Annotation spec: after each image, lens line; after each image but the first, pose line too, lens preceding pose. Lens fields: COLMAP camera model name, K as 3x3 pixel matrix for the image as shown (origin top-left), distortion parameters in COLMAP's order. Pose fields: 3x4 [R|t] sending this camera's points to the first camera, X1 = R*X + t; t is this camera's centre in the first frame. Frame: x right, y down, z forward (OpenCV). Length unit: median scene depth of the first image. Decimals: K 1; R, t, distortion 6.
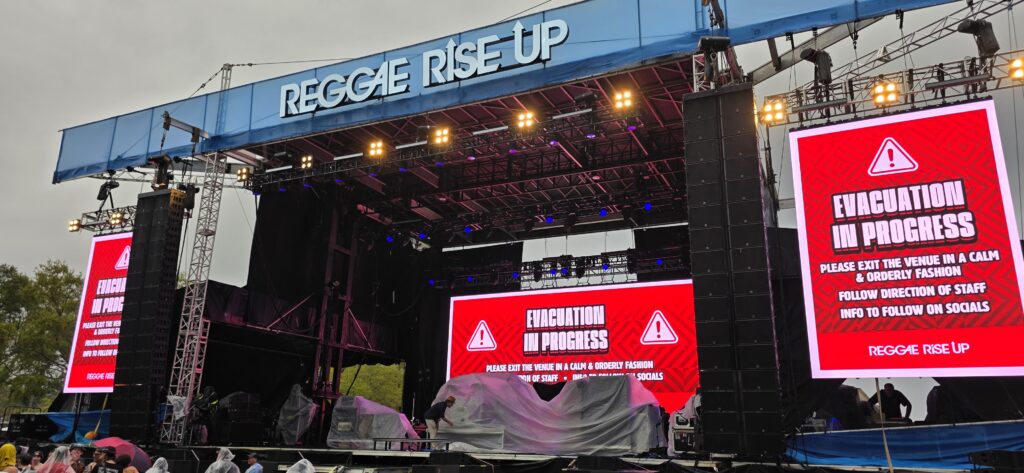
lens RADIAL K [[718.2, 0, 519.5], [0, 718.2, 241.3], [0, 0, 1]] dist [0.039948, -0.035994]
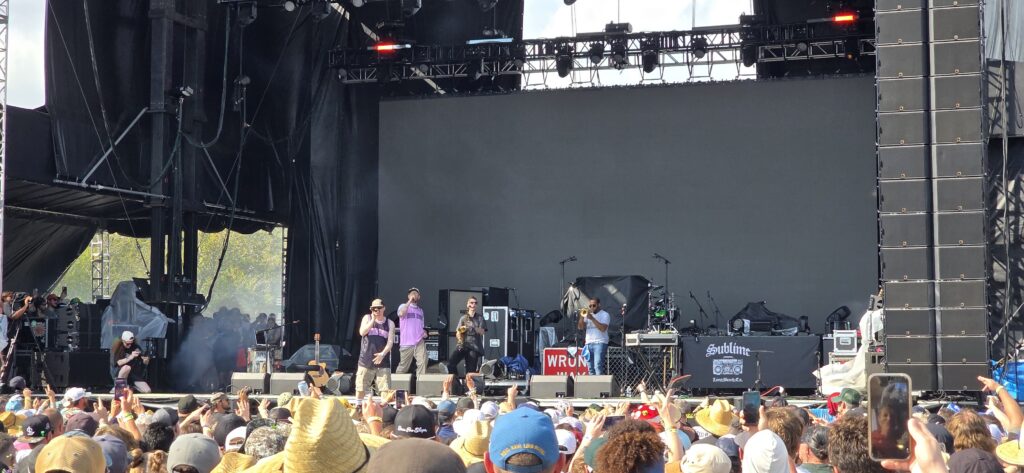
lens RADIAL K [[1933.8, 0, 508.5], [0, 1933.8, 228.4], [0, 0, 1]] dist [-0.245356, 0.000000]
pose [[0.997621, -0.013222, 0.067659, -0.143593], [-0.000303, 0.980584, 0.196099, -0.141505], [-0.068938, -0.195653, 0.978247, -0.479361]]
